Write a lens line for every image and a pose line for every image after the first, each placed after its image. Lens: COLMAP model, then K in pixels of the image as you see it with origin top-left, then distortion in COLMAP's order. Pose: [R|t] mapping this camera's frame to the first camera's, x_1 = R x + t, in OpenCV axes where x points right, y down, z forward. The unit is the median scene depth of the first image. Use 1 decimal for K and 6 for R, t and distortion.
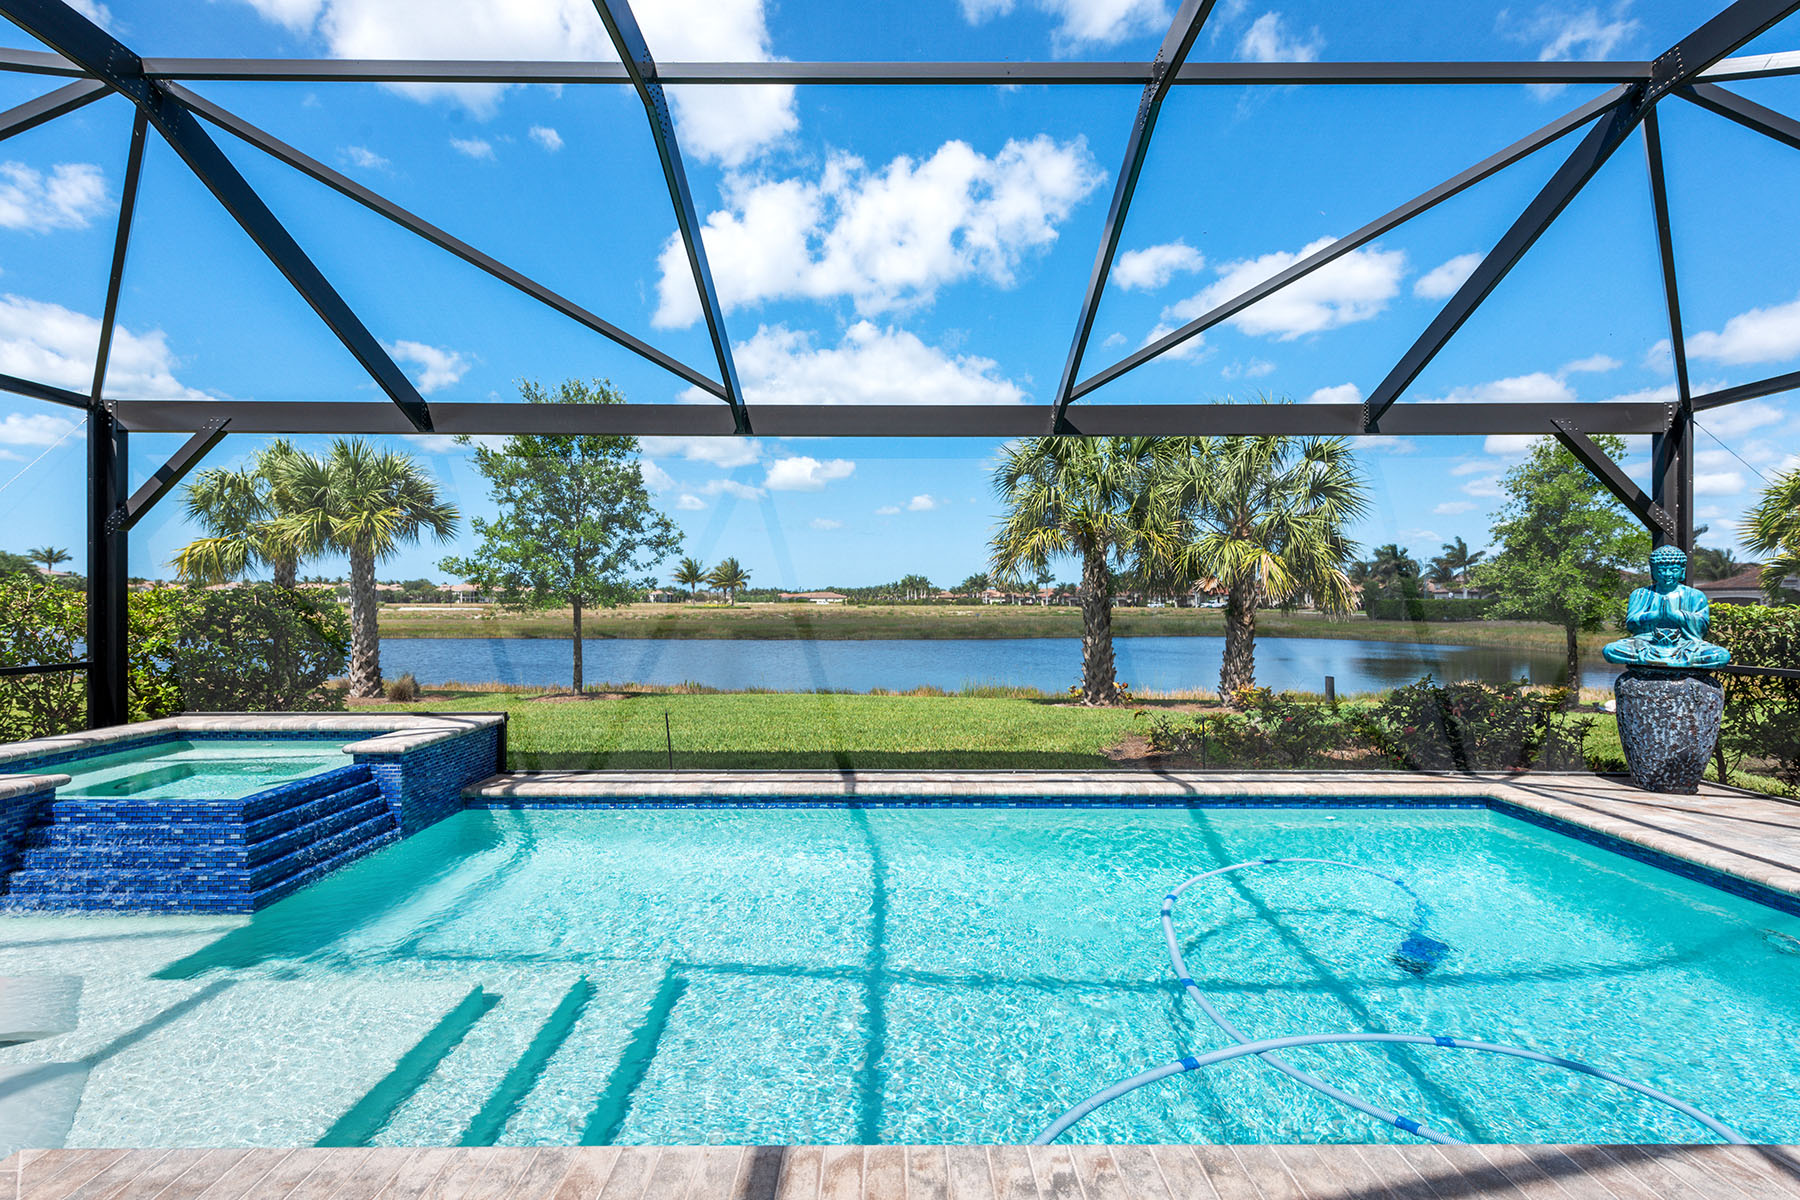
lens RADIAL K [[833.9, 0, 892.8], [0, 833.9, 602.3], [0, 0, 1]] dist [0.001971, -0.000136]
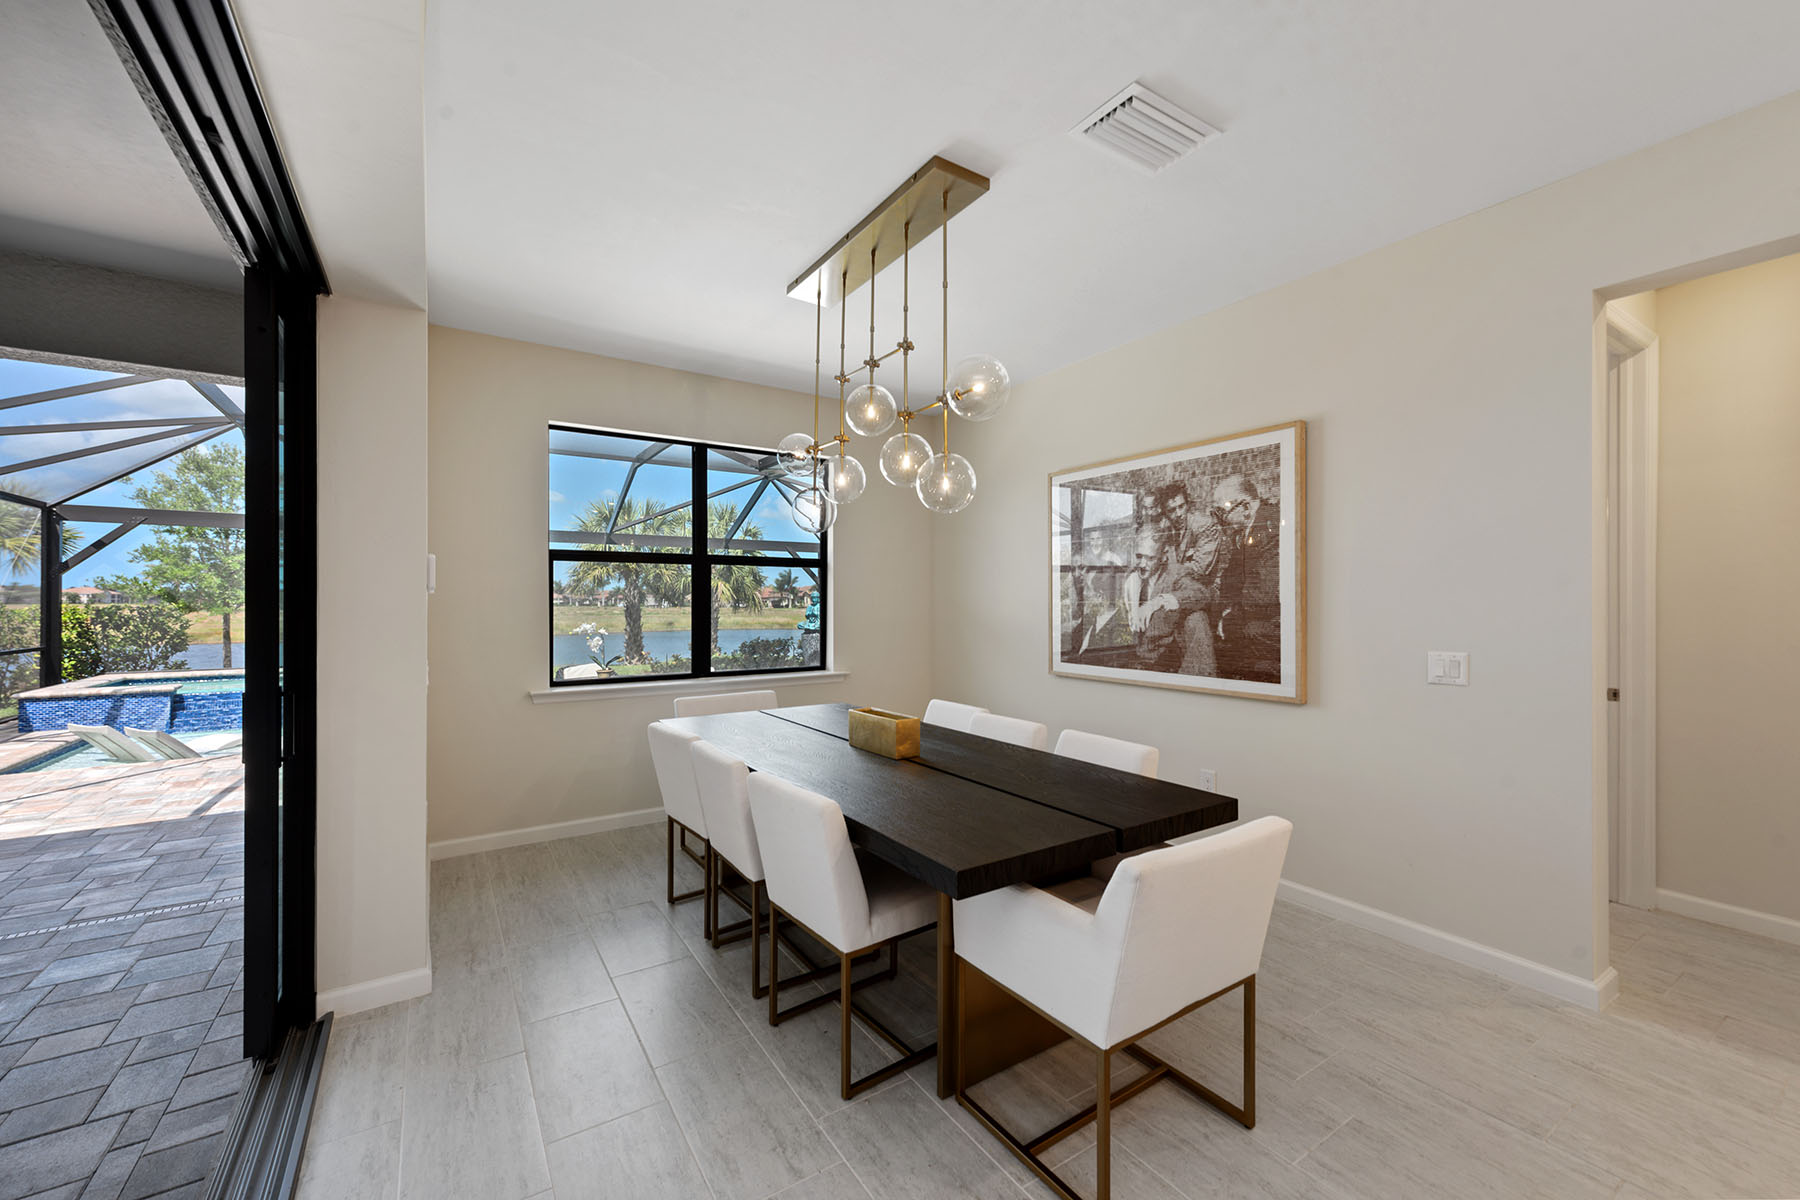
lens RADIAL K [[708.5, 0, 900.0], [0, 708.5, 600.0], [0, 0, 1]] dist [0.001640, -0.000151]
pose [[0.836962, 0.000969, 0.547259, -0.106656], [0.001054, 0.999994, -0.003382, -0.010953], [-0.547259, 0.003407, 0.836956, -0.592969]]
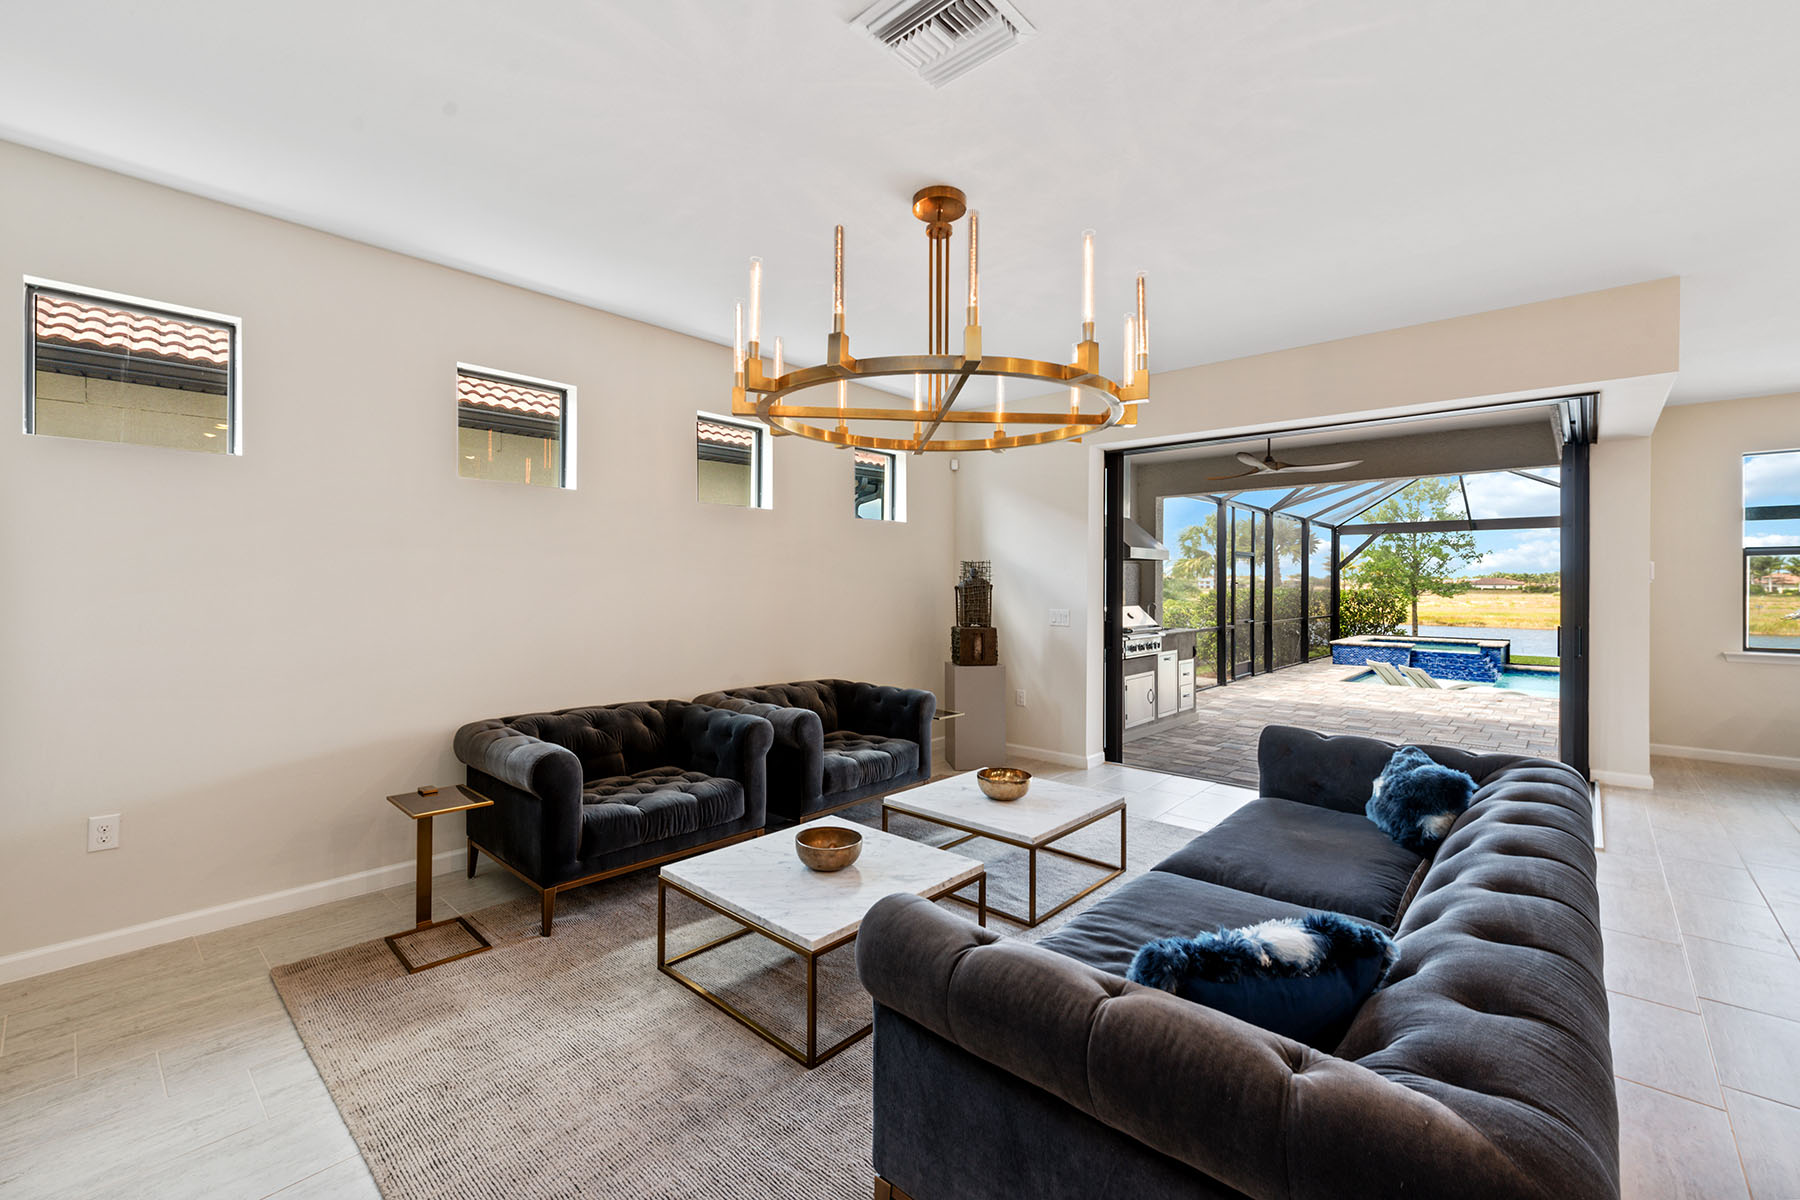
lens RADIAL K [[756.8, 0, 891.4], [0, 756.8, 586.6], [0, 0, 1]] dist [0.000479, -0.000264]
pose [[0.733630, 0.001779, -0.679547, -0.128397], [-0.003298, 0.999994, -0.000942, -0.009777], [0.679541, 0.002932, 0.733632, -0.897061]]
